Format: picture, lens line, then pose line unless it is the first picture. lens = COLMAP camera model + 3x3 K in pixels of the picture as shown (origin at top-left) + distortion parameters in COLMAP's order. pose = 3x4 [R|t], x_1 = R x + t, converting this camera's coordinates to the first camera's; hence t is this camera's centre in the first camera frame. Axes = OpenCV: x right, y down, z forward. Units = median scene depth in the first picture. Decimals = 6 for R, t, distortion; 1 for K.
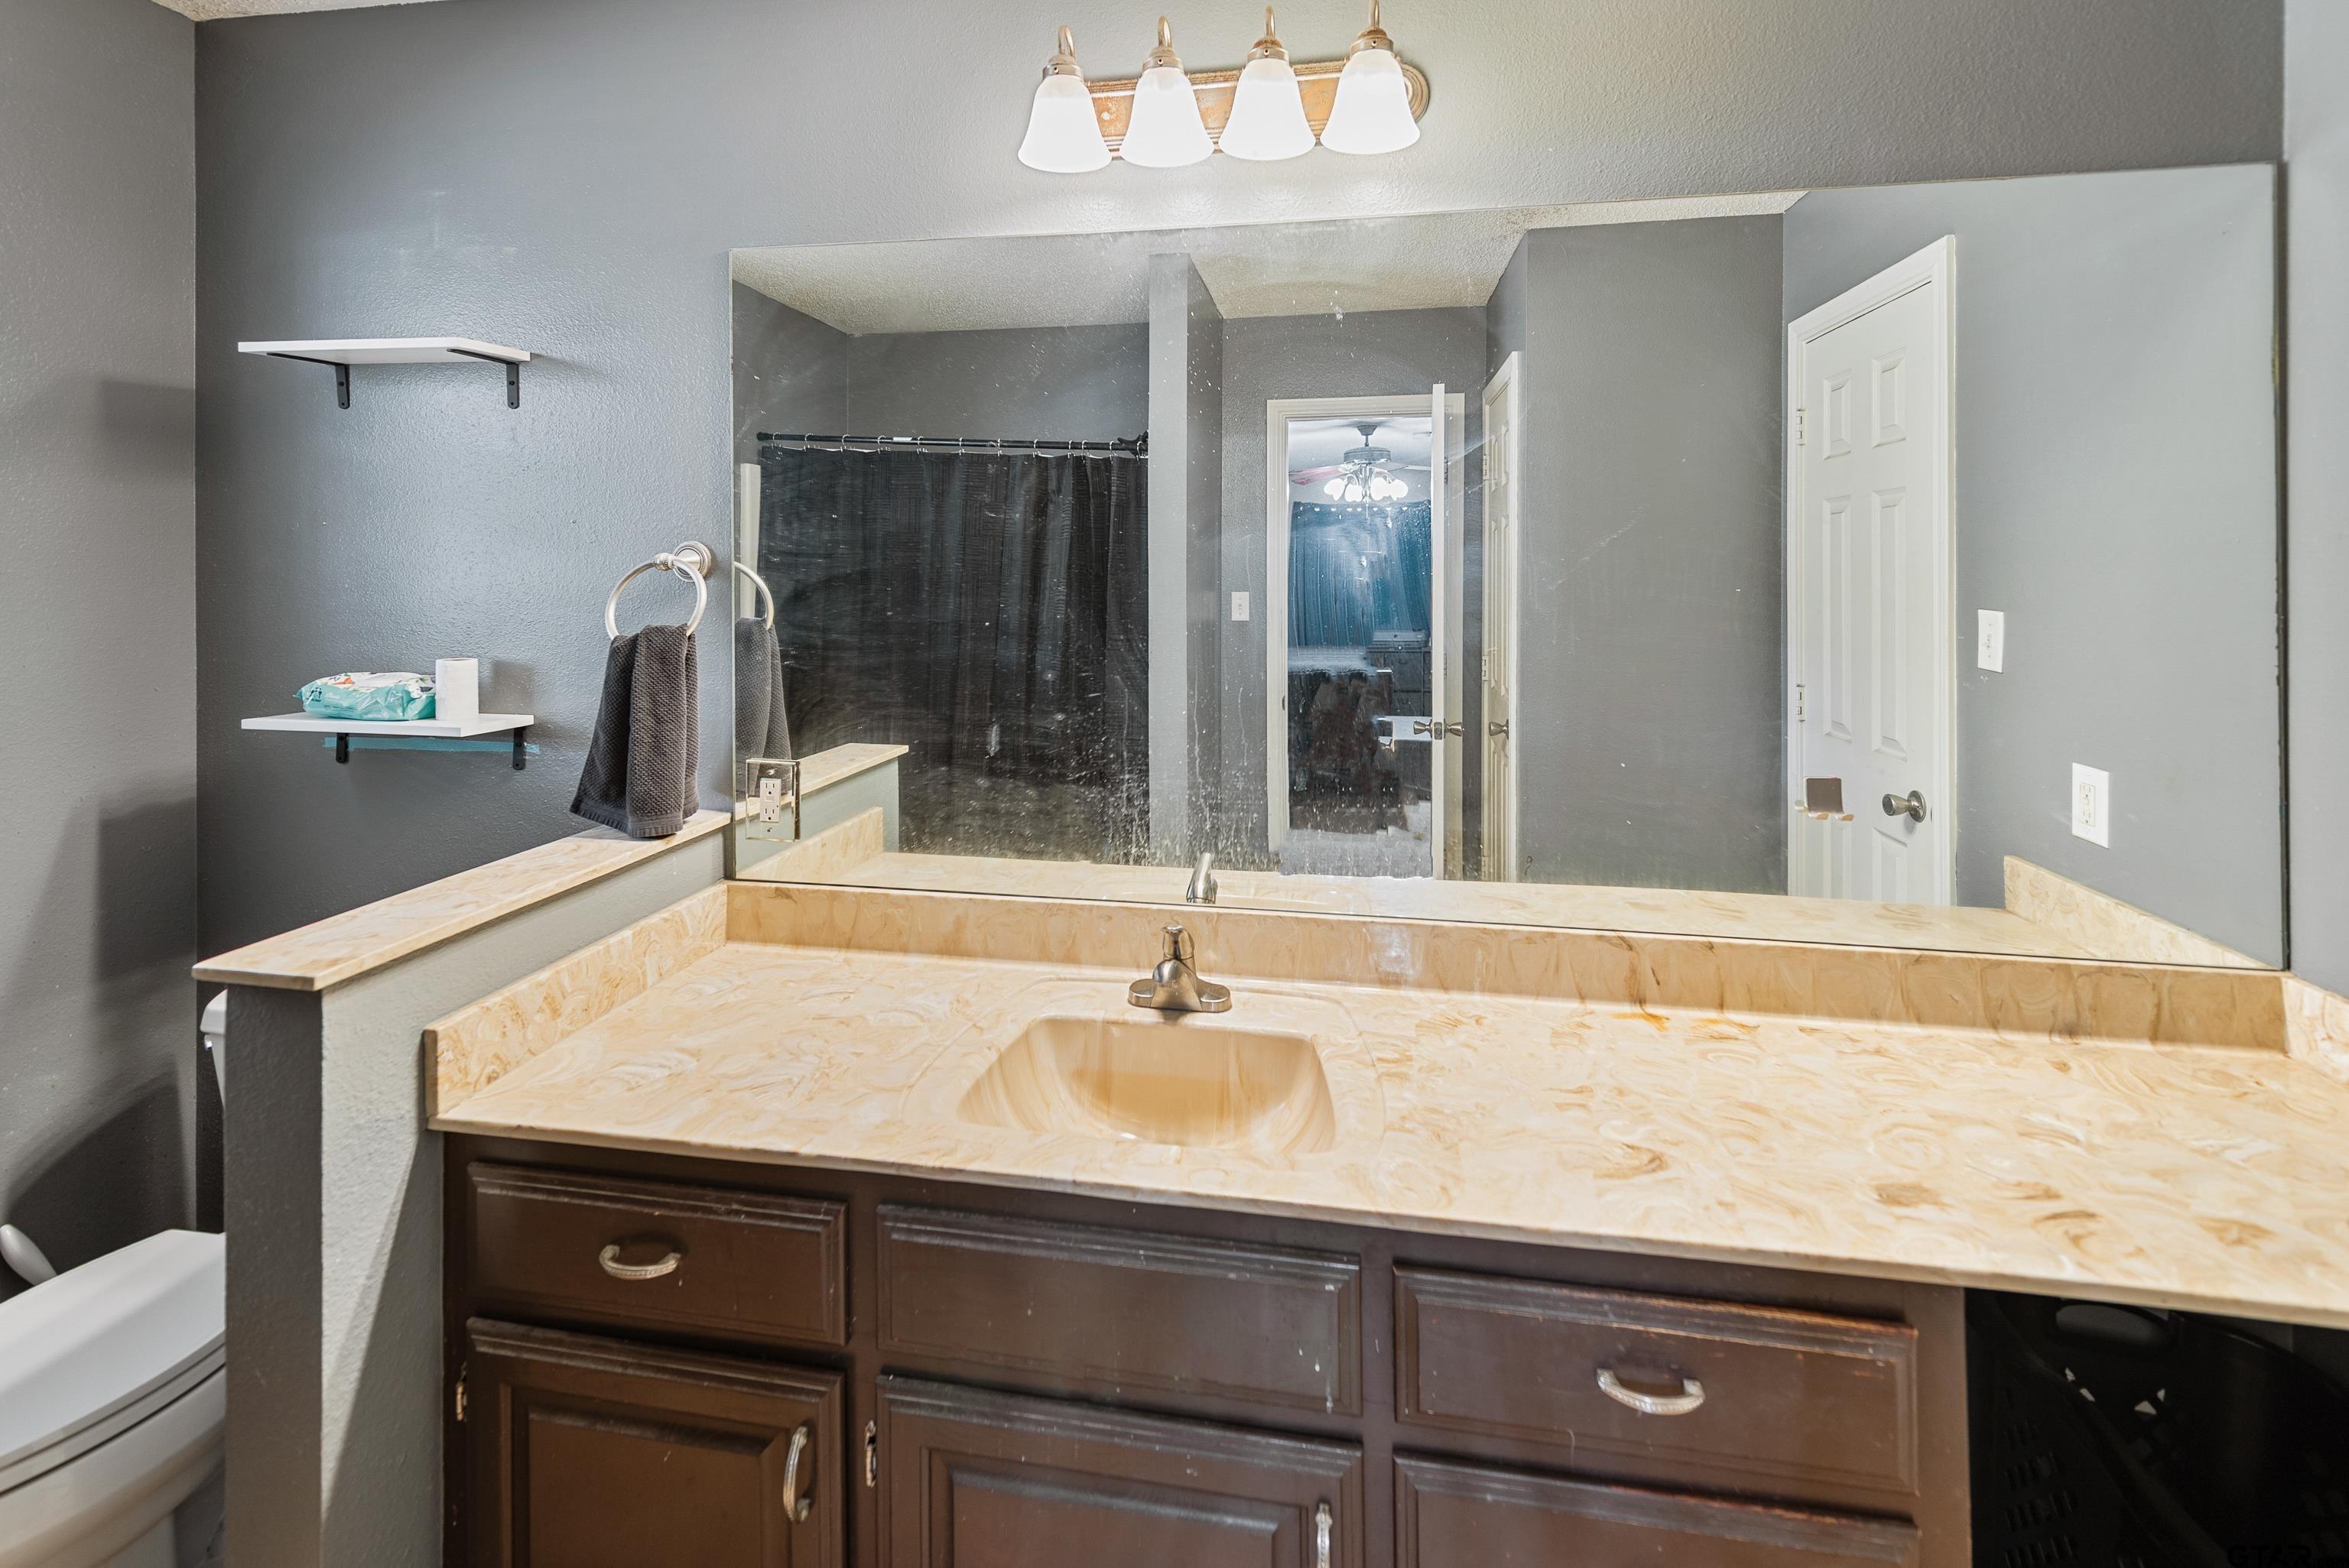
lens RADIAL K [[986.5, 0, 1194.9], [0, 986.5, 775.4], [0, 0, 1]] dist [0.010539, -0.003797]
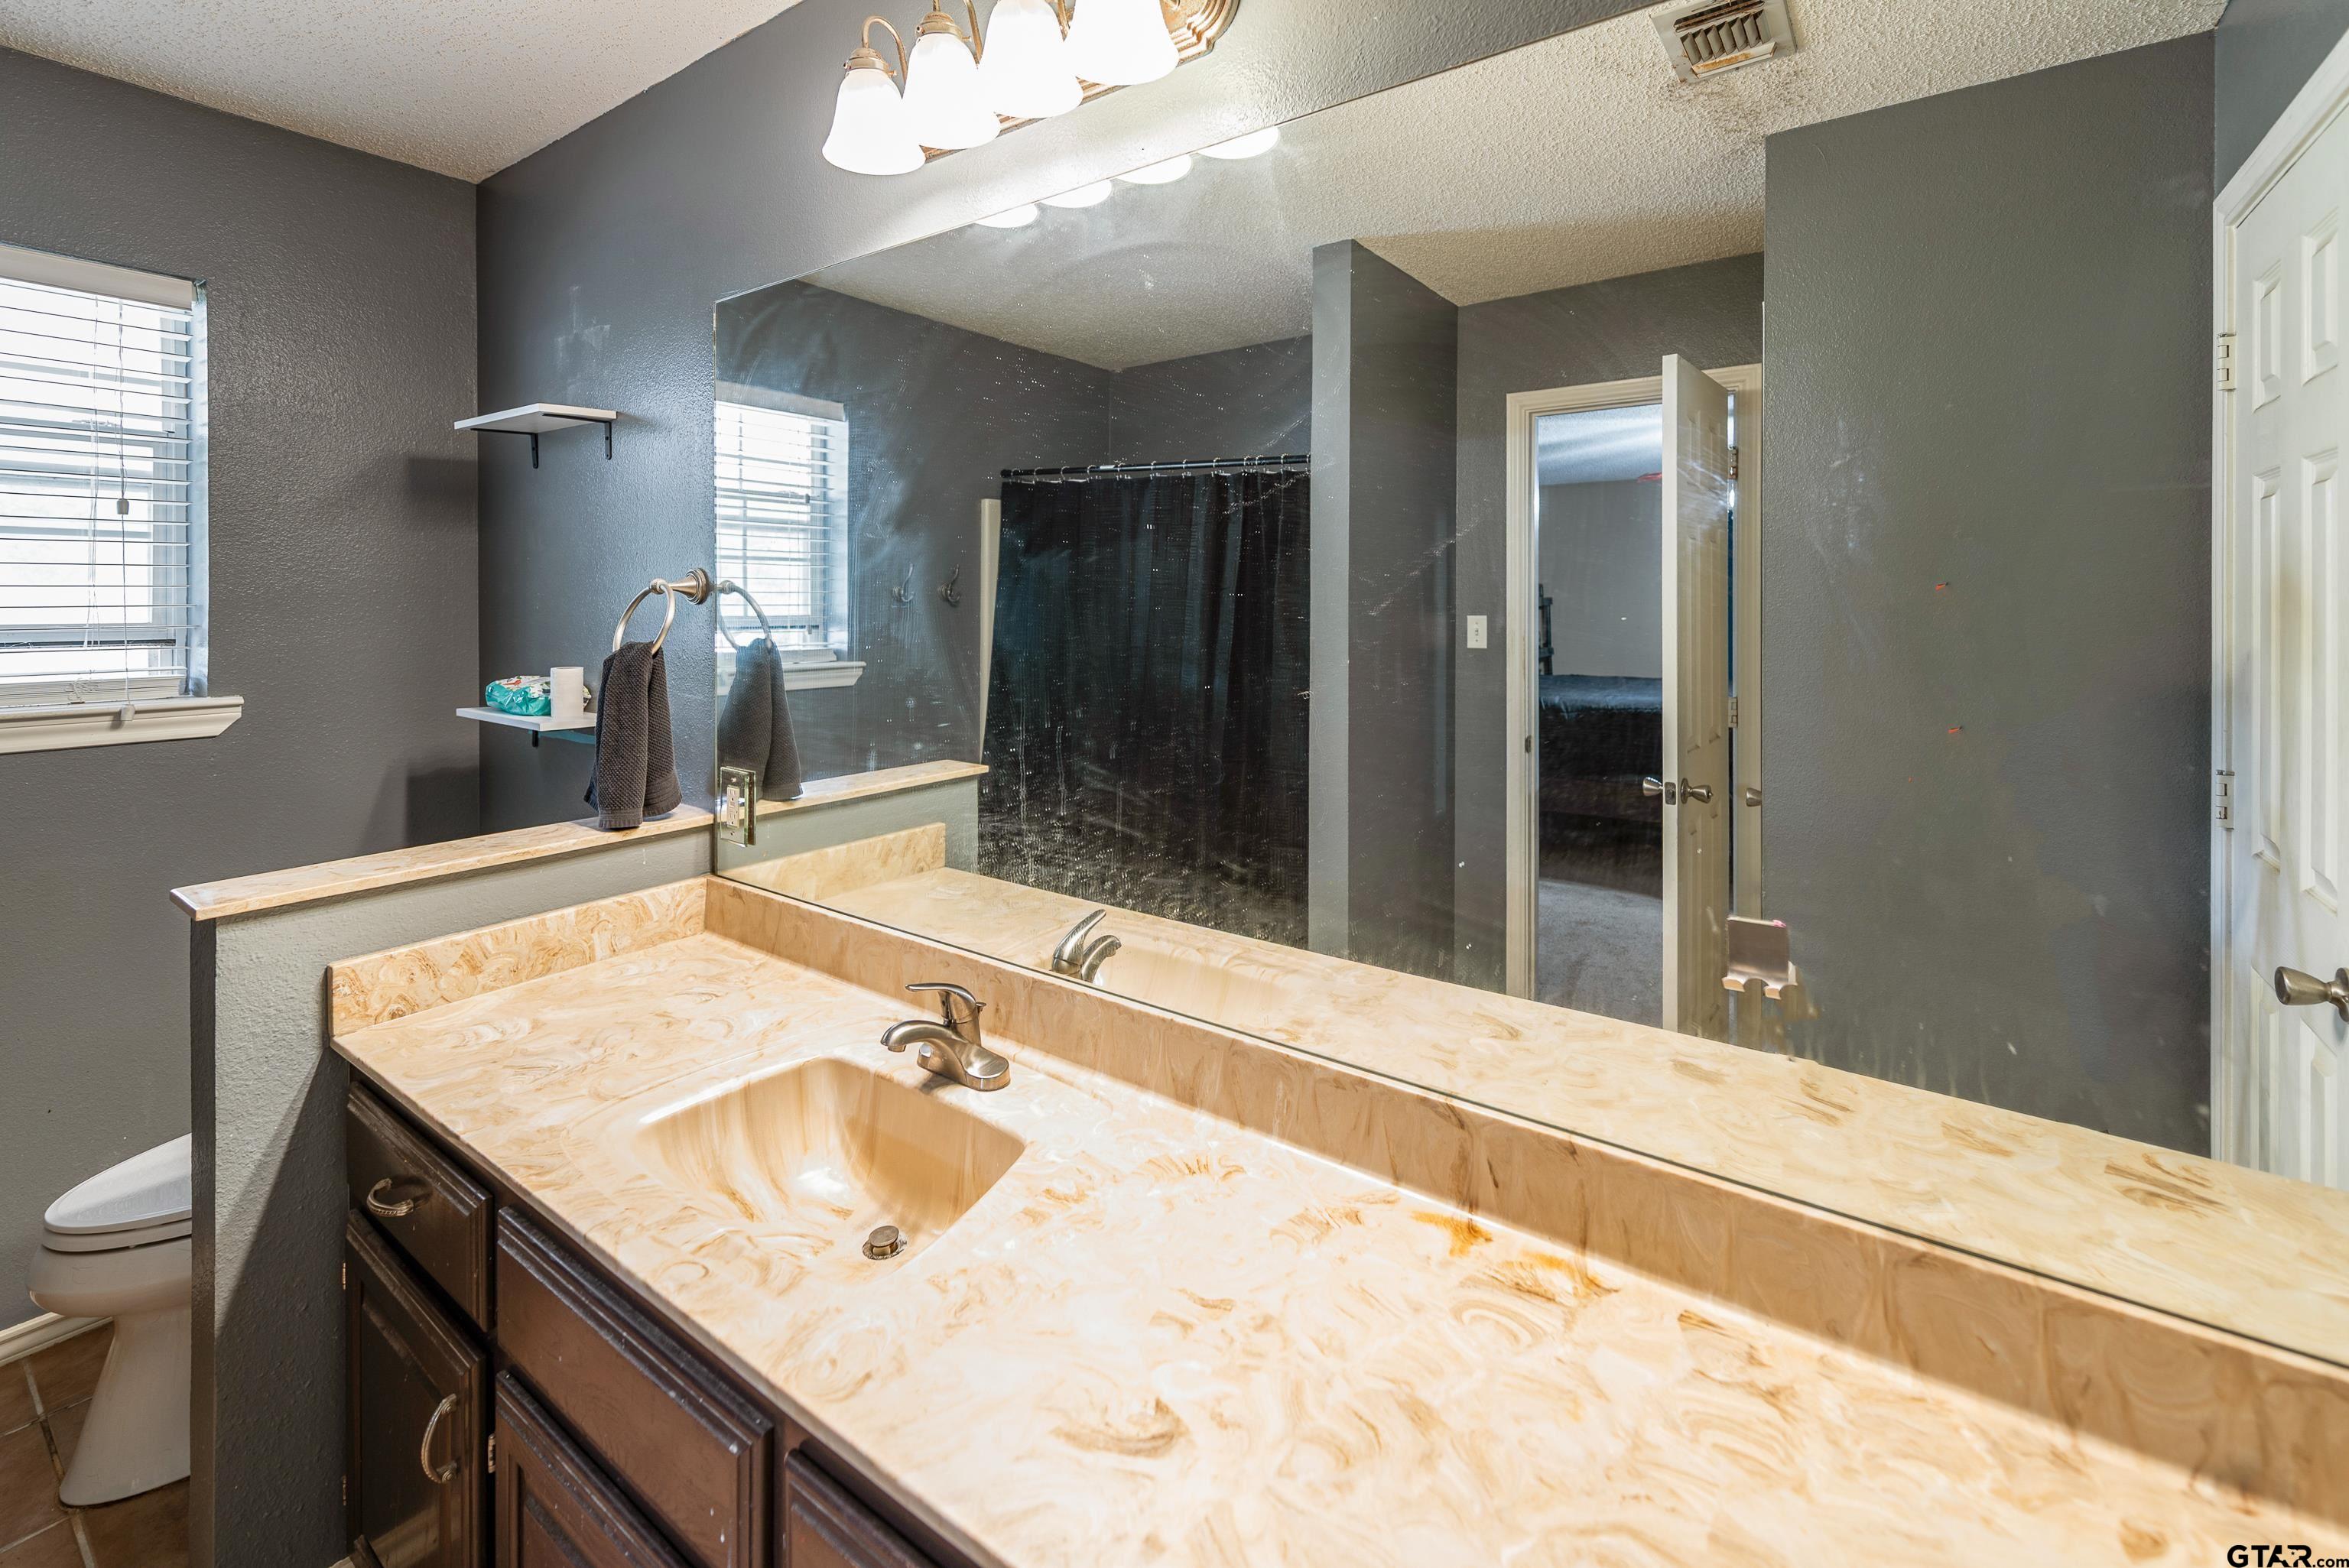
lens RADIAL K [[986.5, 0, 1161.9], [0, 986.5, 785.5], [0, 0, 1]] dist [0.010539, -0.003797]
pose [[0.897022, 0.080782, -0.434540, 0.532033], [-0.087004, 0.996192, 0.005591, -0.051112], [0.433337, 0.032792, 0.900635, 0.263510]]
